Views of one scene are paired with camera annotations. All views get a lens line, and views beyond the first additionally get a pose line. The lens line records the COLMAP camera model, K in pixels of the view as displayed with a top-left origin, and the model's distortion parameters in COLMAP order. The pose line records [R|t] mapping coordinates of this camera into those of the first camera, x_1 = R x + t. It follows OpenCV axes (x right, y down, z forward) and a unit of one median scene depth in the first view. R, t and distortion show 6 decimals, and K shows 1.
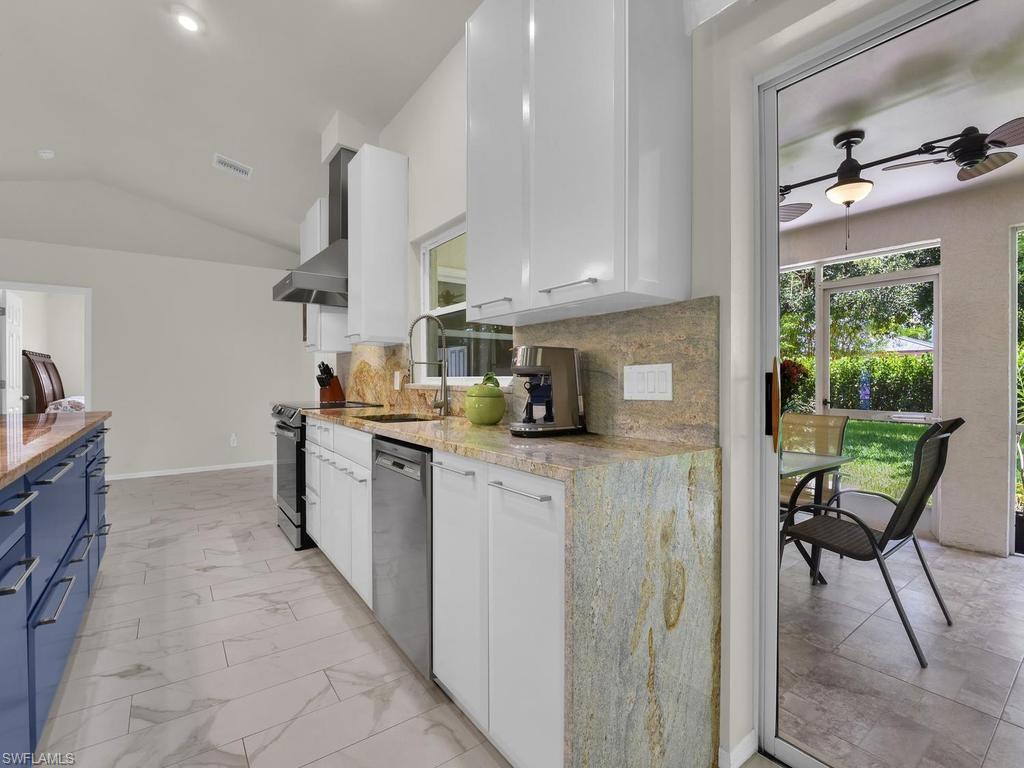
lens RADIAL K [[468.8, 0, 515.6], [0, 468.8, 386.9], [0, 0, 1]] dist [-0.007445, -0.006941]
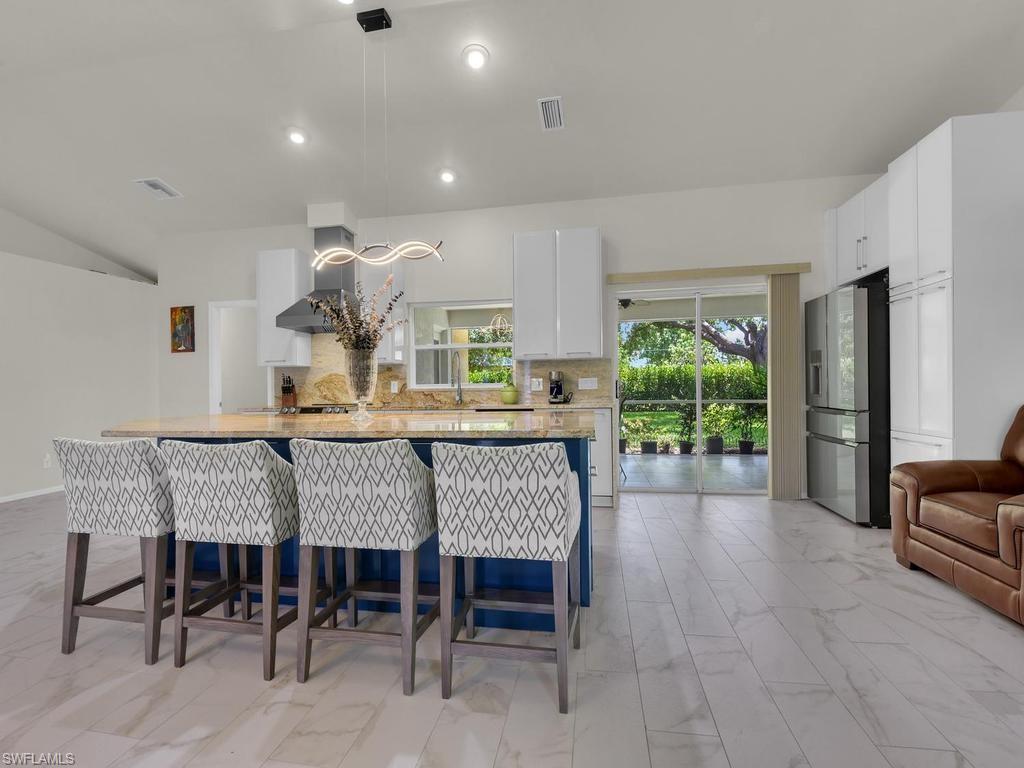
lens RADIAL K [[468.8, 0, 516.1], [0, 468.8, 382.8], [0, 0, 1]] dist [-0.007445, -0.006941]
pose [[0.721937, -0.008132, 0.691911, -1.203624], [0.028214, 0.999445, -0.017692, 0.014368], [-0.691383, 0.032295, 0.721766, -0.487149]]
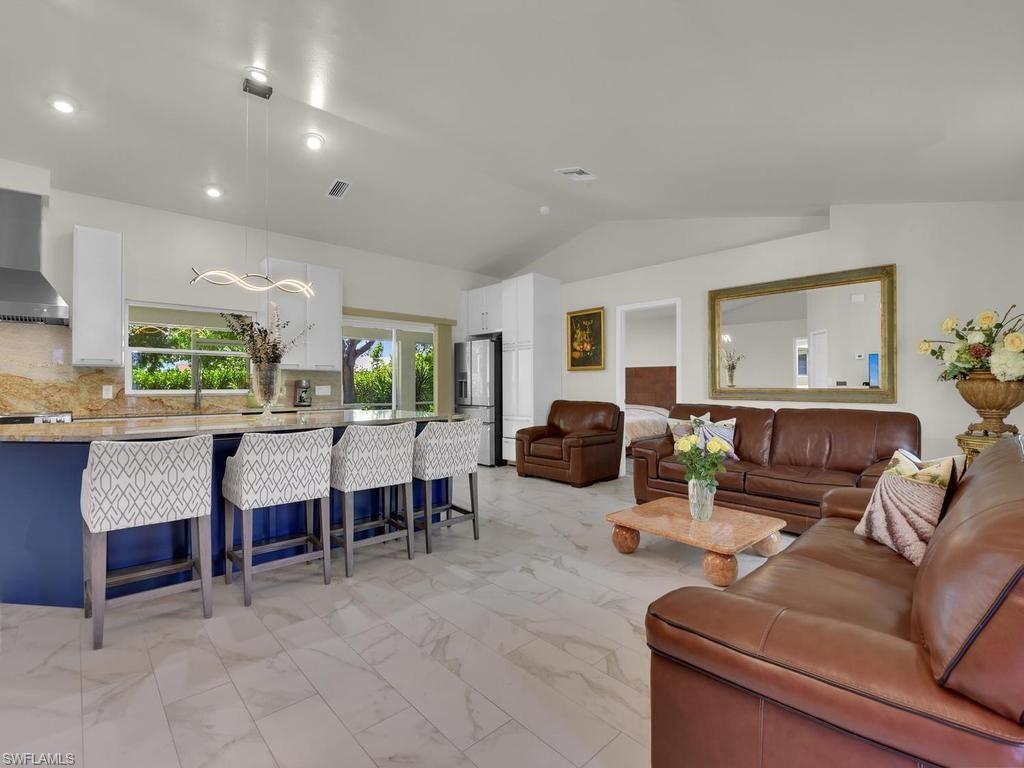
lens RADIAL K [[468.8, 0, 513.9], [0, 468.8, 379.7], [0, 0, 1]] dist [-0.007445, -0.006941]
pose [[-0.122161, 0.015078, 0.992396, -2.050198], [0.019497, 0.999728, -0.012789, -0.009252], [-0.992319, 0.017786, -0.122422, -0.050017]]
